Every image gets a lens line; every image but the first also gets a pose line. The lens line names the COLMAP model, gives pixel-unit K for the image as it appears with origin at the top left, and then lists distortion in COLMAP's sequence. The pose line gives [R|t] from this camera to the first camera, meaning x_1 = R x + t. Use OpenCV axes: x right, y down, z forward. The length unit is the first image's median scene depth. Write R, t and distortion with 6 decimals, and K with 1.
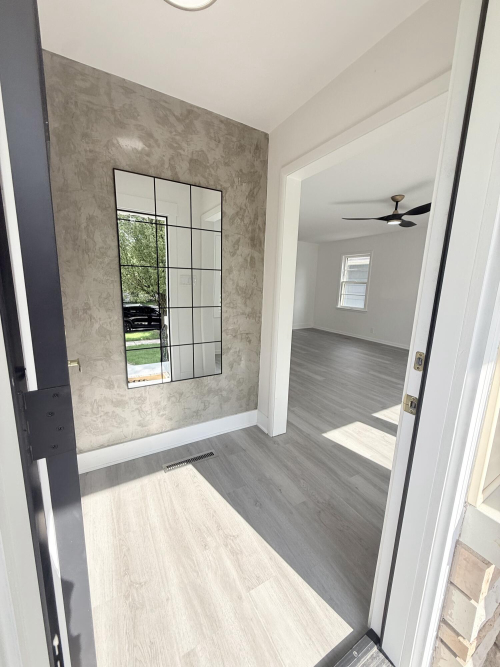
lens RADIAL K [[266.7, 0, 250.8], [0, 266.7, 333.7], [0, 0, 1]] dist [-0.000099, -0.000344]
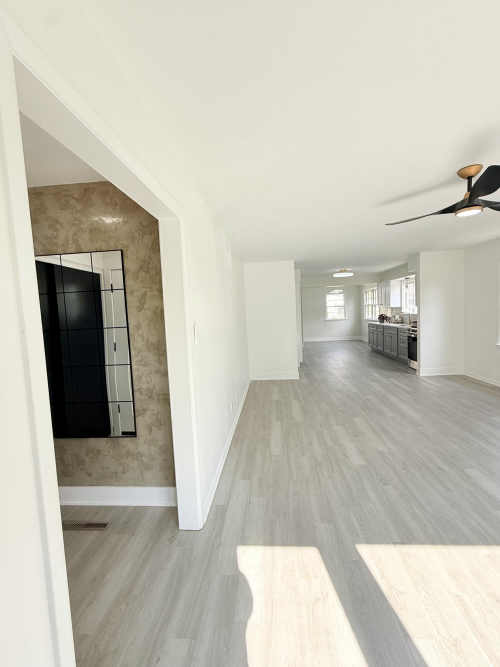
lens RADIAL K [[295.5, 0, 249.8], [0, 295.5, 333.9], [0, 0, 1]] dist [-0.000670, 0.000605]
pose [[0.815774, -0.024168, -0.577866, 0.846945], [-0.037163, 0.994872, -0.094072, -0.127558], [0.577176, 0.098217, 0.810692, 0.386377]]
